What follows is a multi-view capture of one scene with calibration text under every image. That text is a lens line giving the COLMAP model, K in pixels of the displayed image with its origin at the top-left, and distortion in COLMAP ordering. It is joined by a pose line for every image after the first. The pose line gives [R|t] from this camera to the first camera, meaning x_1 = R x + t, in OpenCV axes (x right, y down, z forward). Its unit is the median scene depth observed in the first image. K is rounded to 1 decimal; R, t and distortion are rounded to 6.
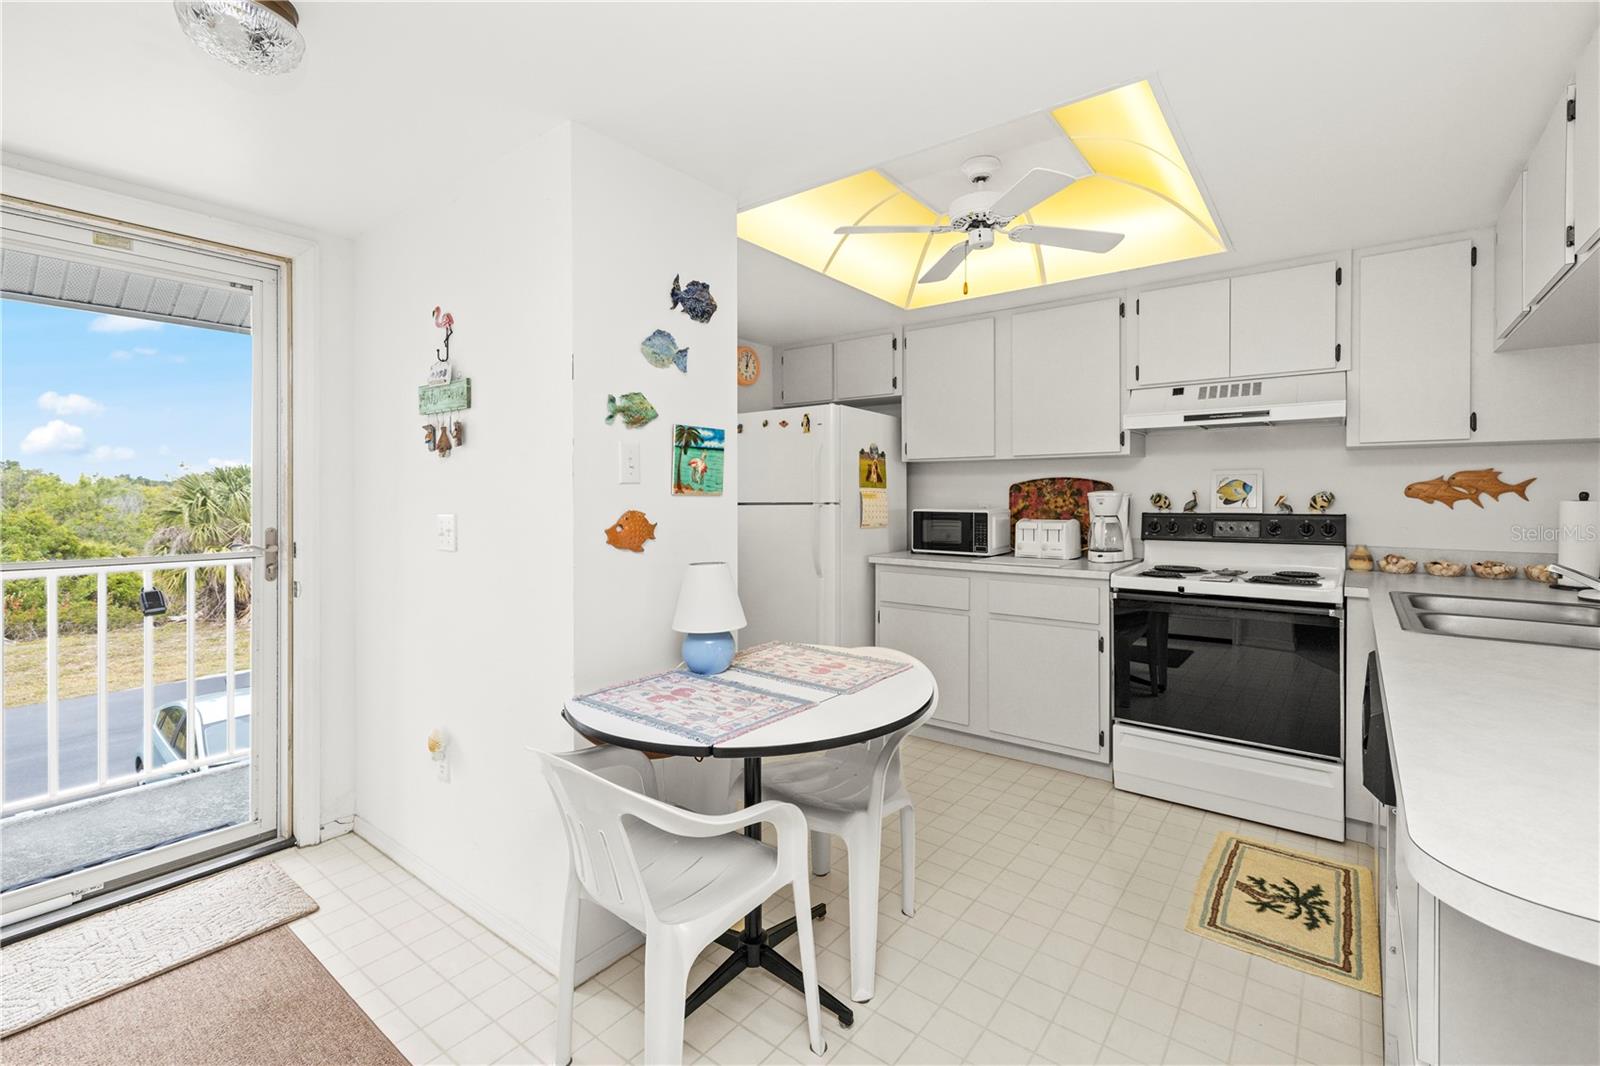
lens RADIAL K [[704.1, 0, 805.4], [0, 704.1, 492.6], [0, 0, 1]] dist [0.004142, 0.000389]
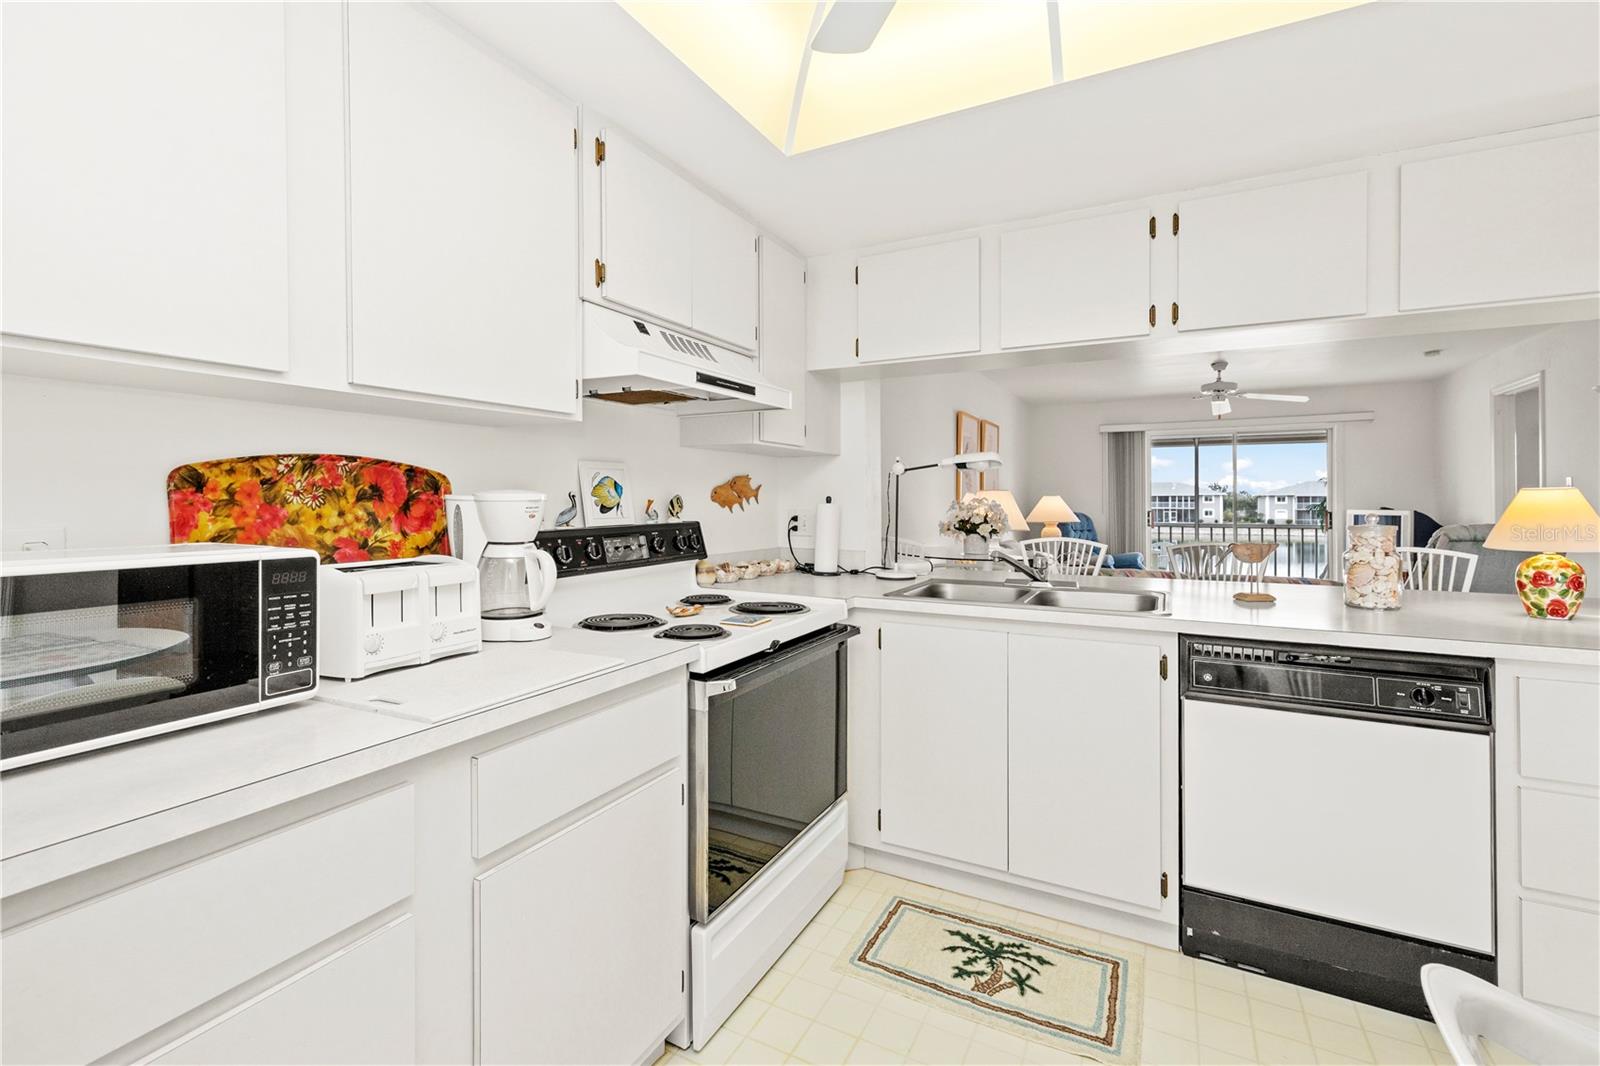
lens RADIAL K [[700.6, 0, 804.1], [0, 700.6, 501.8], [0, 0, 1]] dist [0.001767, 0.000240]
pose [[-0.177938, -0.001908, 0.984040, -0.085388], [-0.000234, 0.999998, 0.001897, 0.004744], [-0.984042, 0.000107, -0.177939, 0.935692]]
